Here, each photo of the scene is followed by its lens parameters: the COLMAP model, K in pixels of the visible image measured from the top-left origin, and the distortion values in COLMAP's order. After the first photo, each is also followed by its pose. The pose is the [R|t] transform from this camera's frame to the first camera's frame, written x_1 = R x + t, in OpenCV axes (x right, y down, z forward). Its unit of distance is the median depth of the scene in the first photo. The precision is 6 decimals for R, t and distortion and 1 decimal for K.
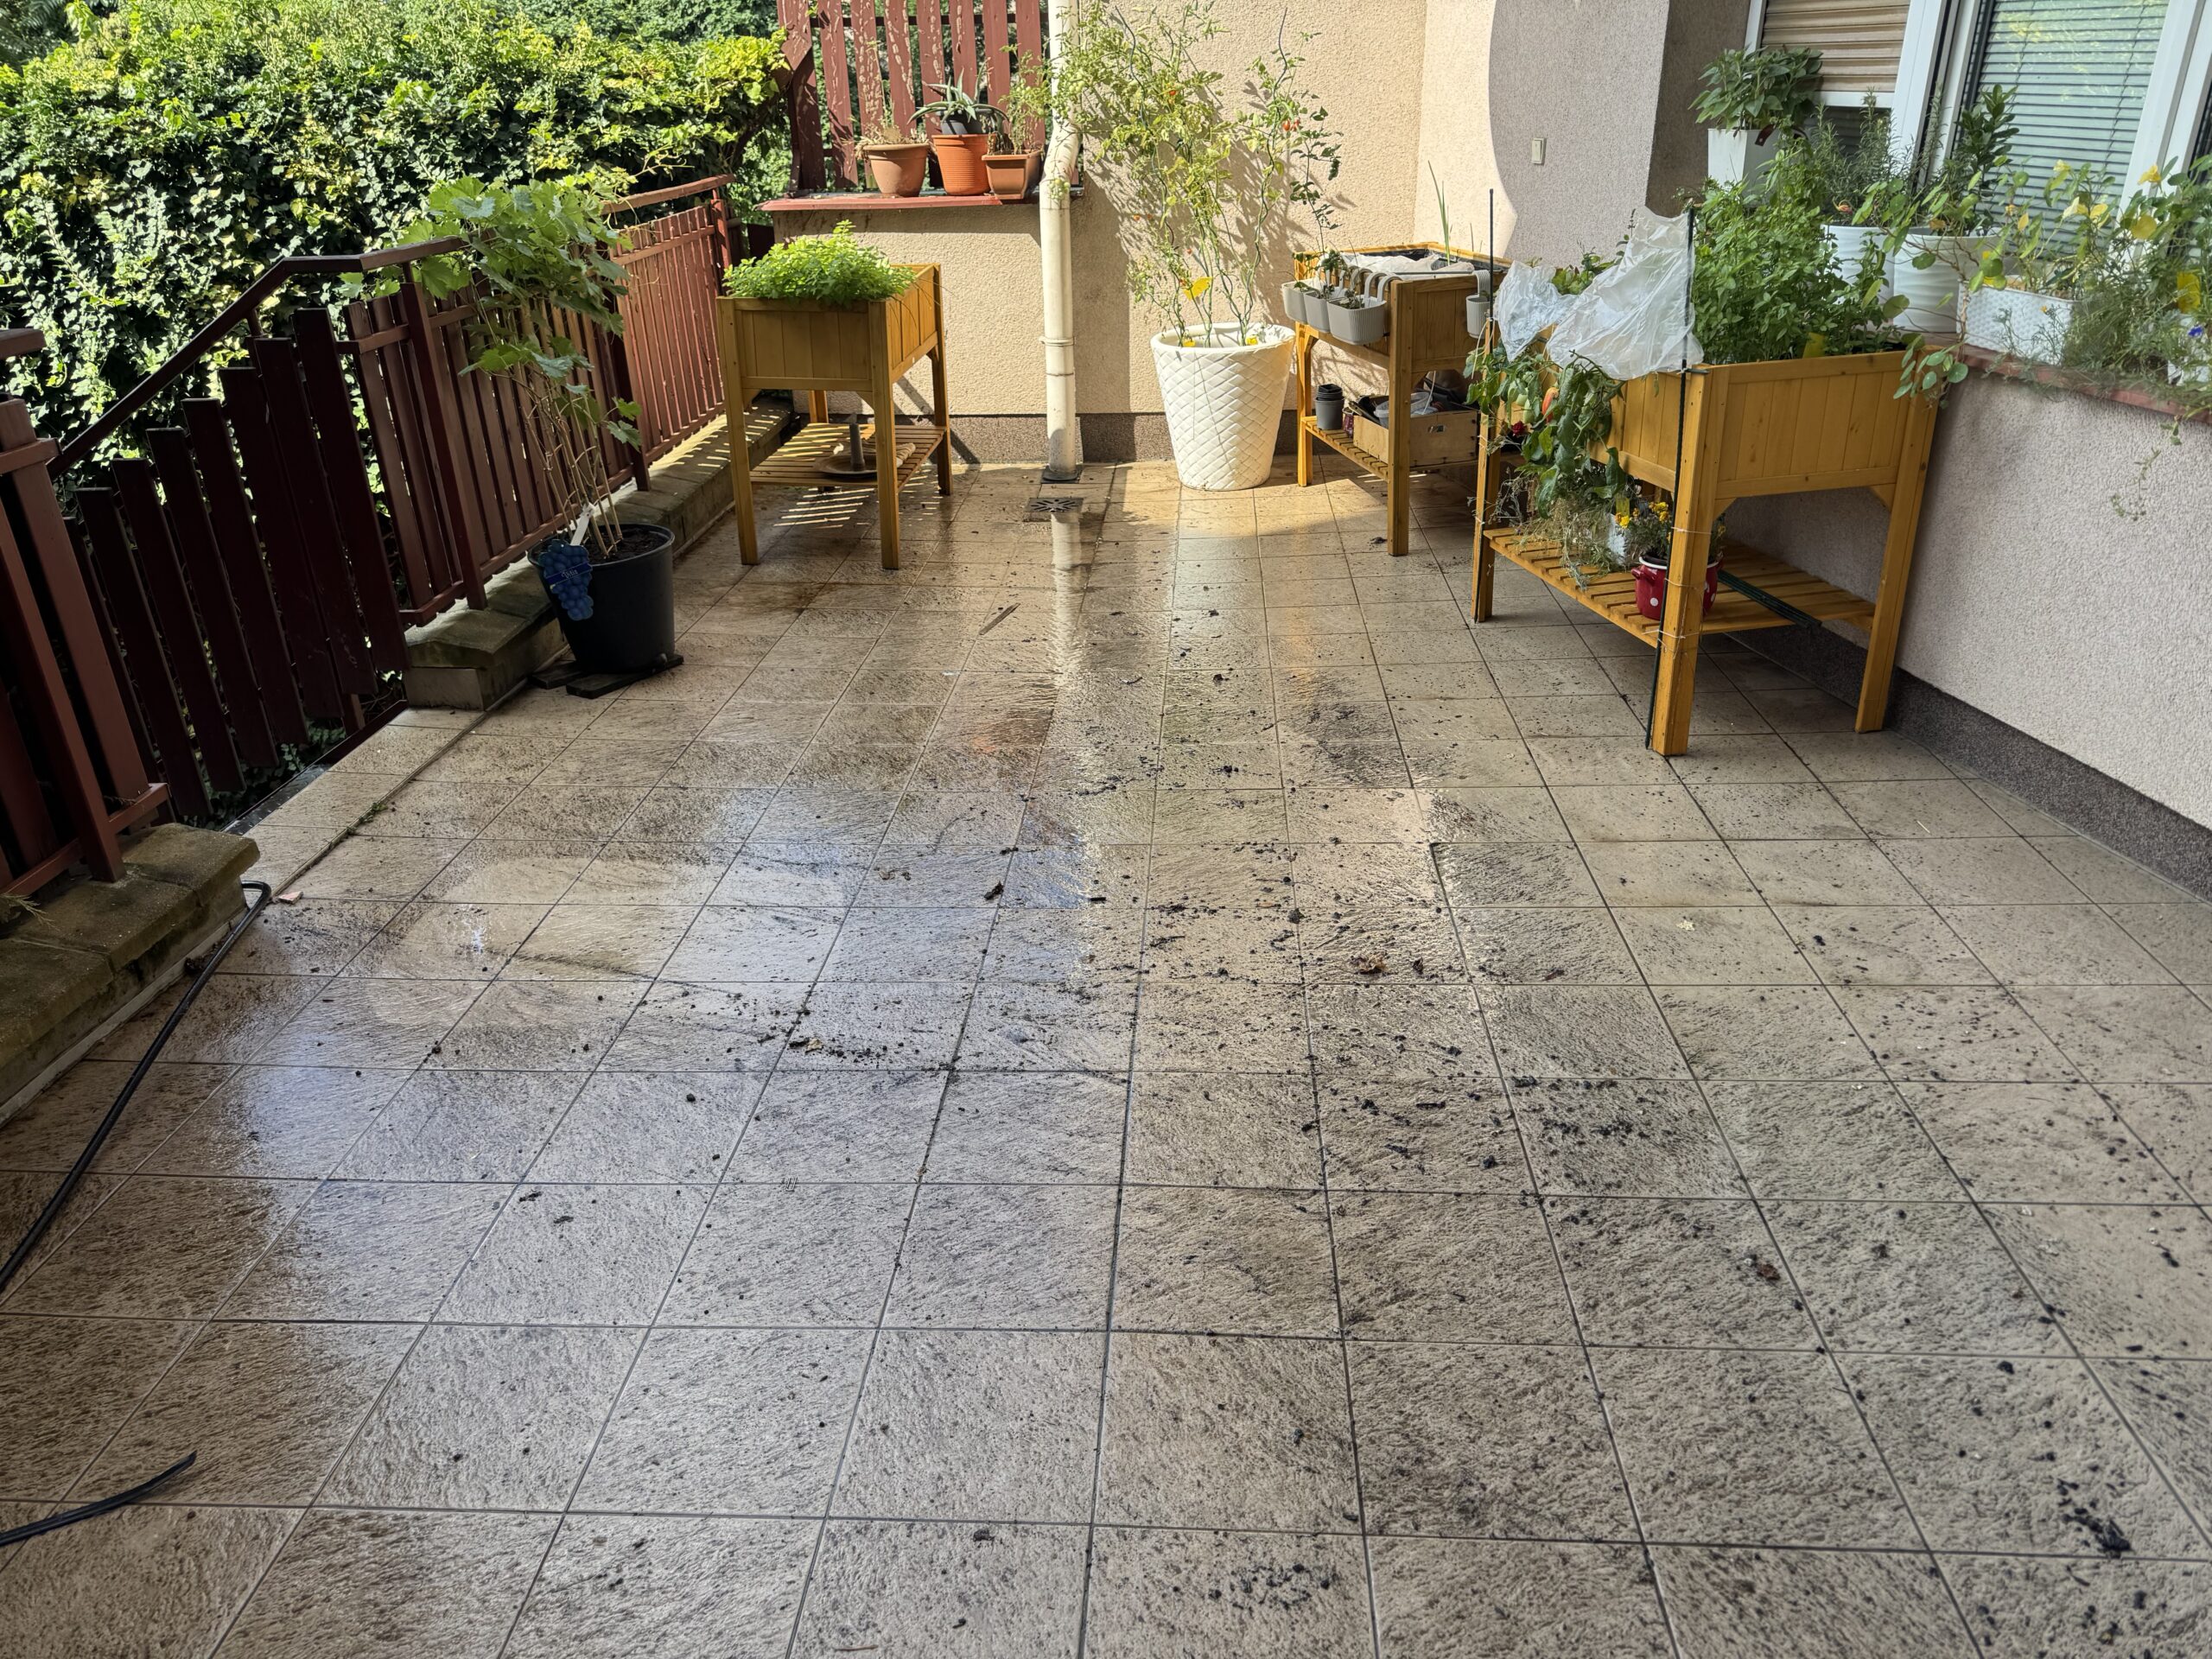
lens RADIAL K [[1565.2, 0, 1120.5], [0, 1565.2, 822.9], [0, 0, 1]] dist [0.034039, -0.014175]
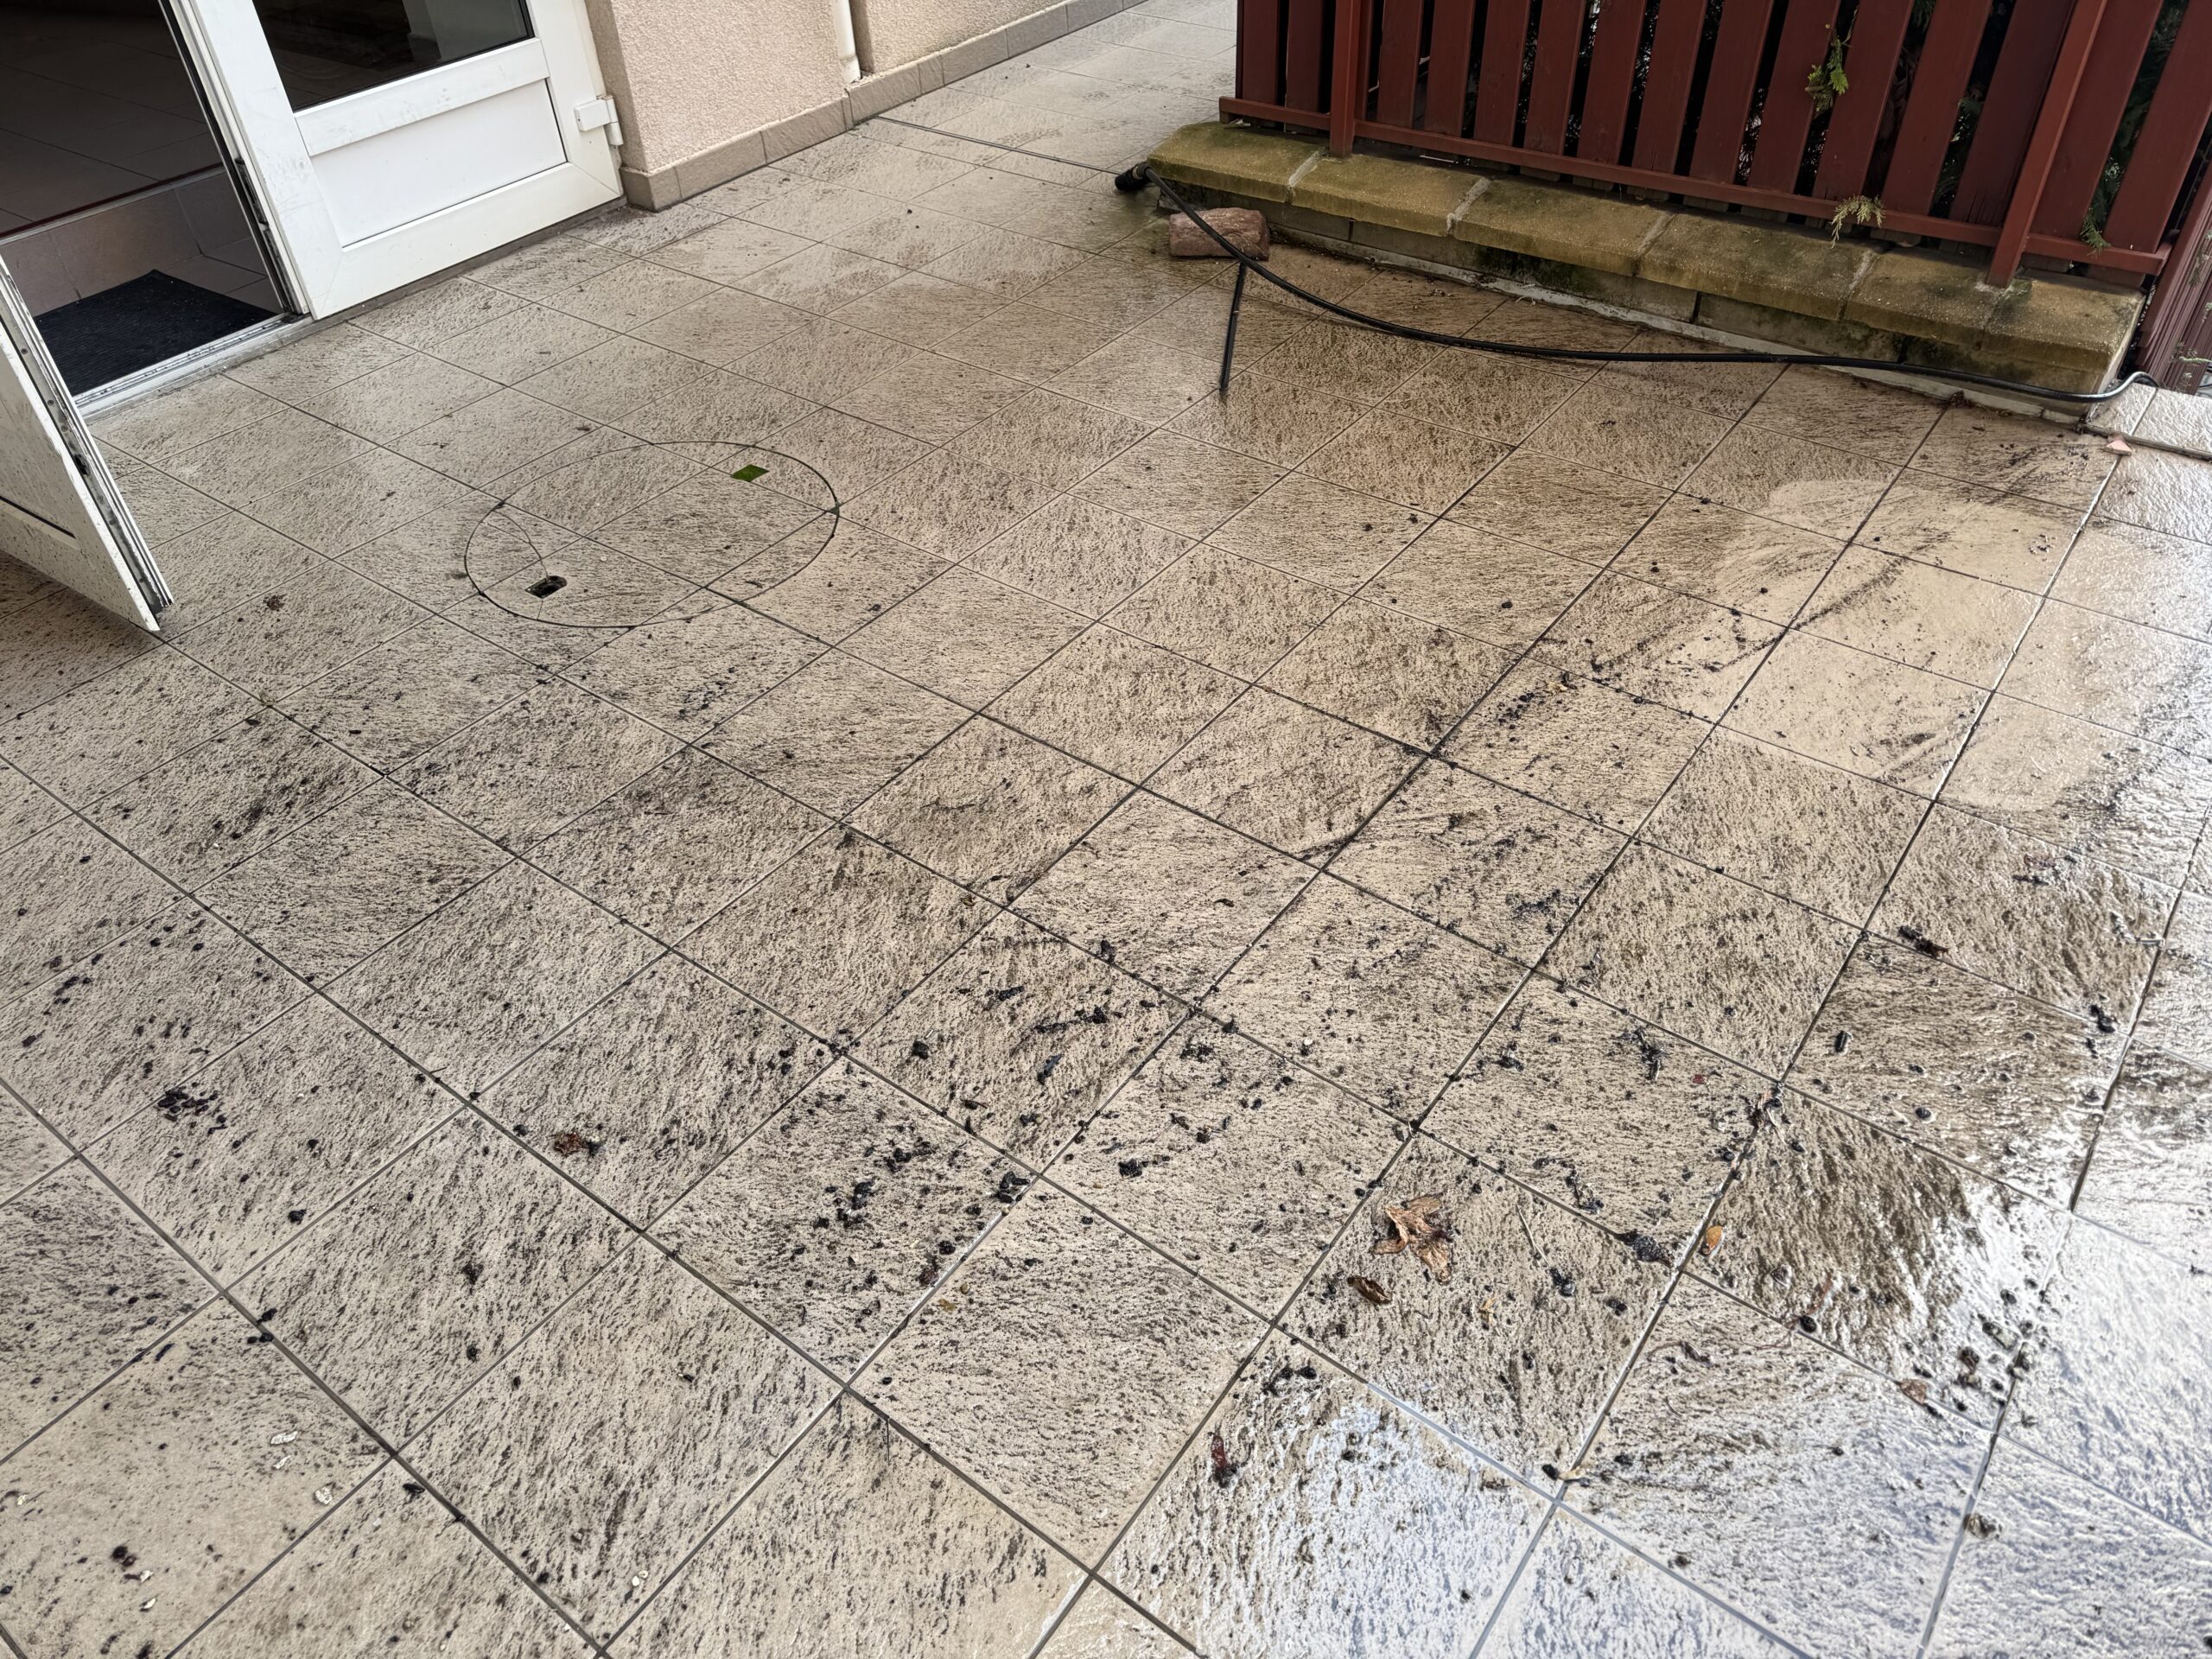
lens RADIAL K [[1565.2, 0, 1106.7], [0, 1565.2, 835.5], [0, 0, 1]] dist [0.034039, -0.014175]
pose [[-0.550637, 0.583374, -0.597054, 0.620547], [-0.316339, 0.516070, 0.795991, -0.524543], [0.772482, 0.627173, -0.099624, 1.134812]]
